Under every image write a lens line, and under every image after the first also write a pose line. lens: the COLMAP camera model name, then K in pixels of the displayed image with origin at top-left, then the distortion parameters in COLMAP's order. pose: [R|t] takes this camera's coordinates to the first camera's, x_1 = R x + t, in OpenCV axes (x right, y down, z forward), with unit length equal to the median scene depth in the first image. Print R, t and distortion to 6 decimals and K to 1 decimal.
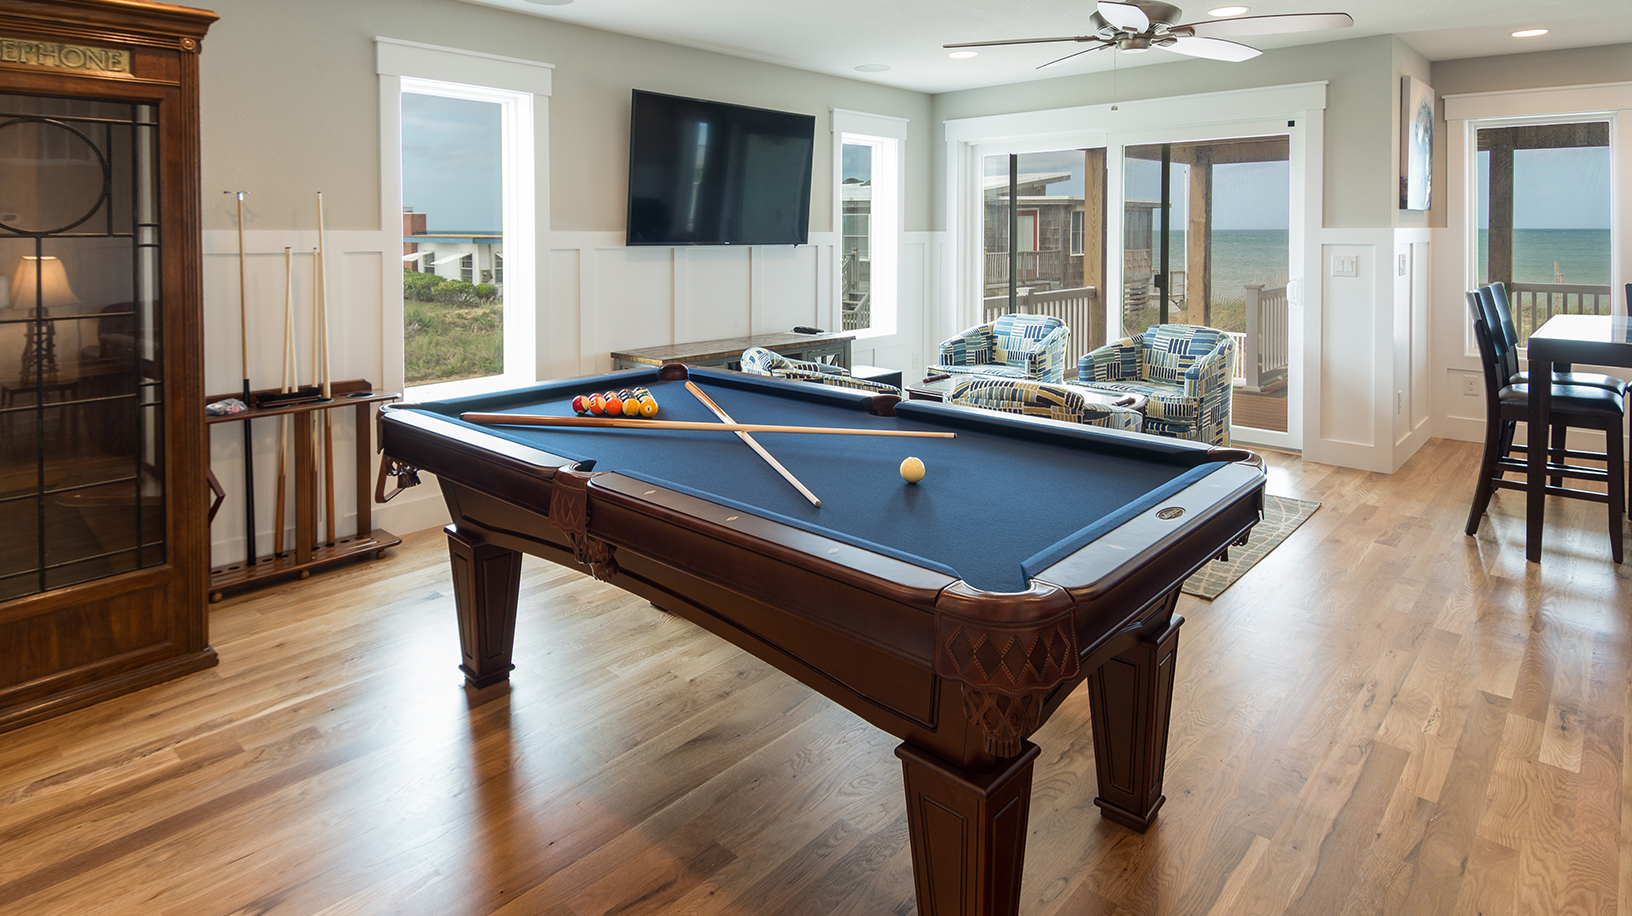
lens RADIAL K [[872.8, 0, 774.5], [0, 872.8, 428.7], [0, 0, 1]] dist [0.002417, -0.000370]
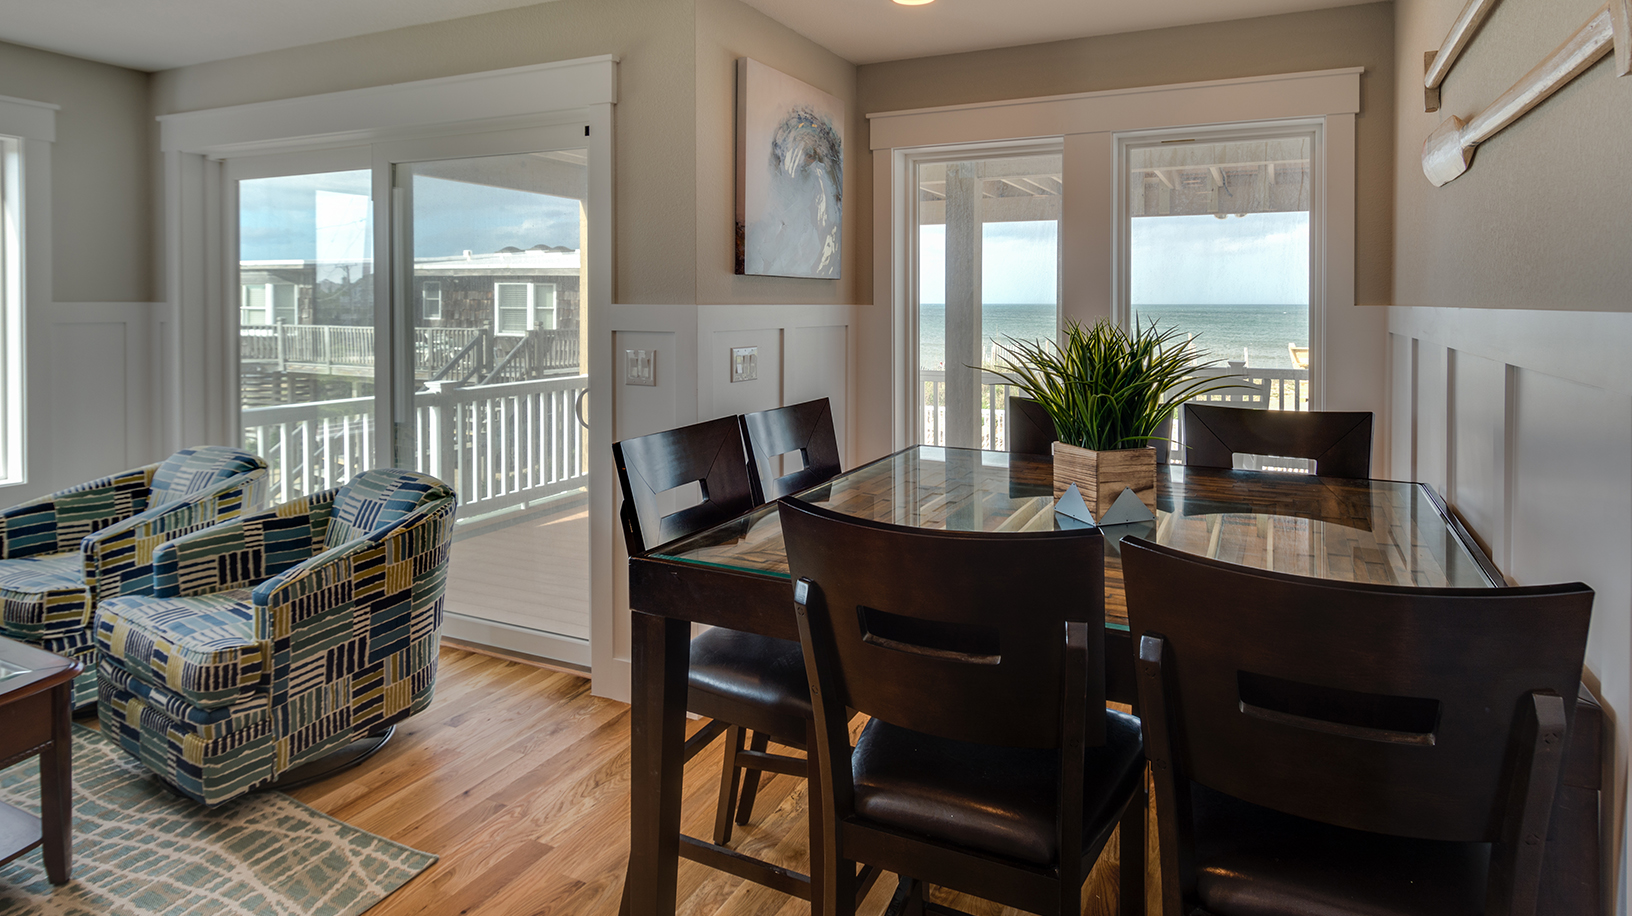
lens RADIAL K [[902.1, 0, 864.3], [0, 902.1, 456.5], [0, 0, 1]] dist [-0.001750, -0.001835]
pose [[0.943653, -0.046675, 0.327628, 0.559316], [0.063852, 0.997081, -0.041863, -0.084643], [-0.324717, 0.060424, 0.943879, 0.353688]]
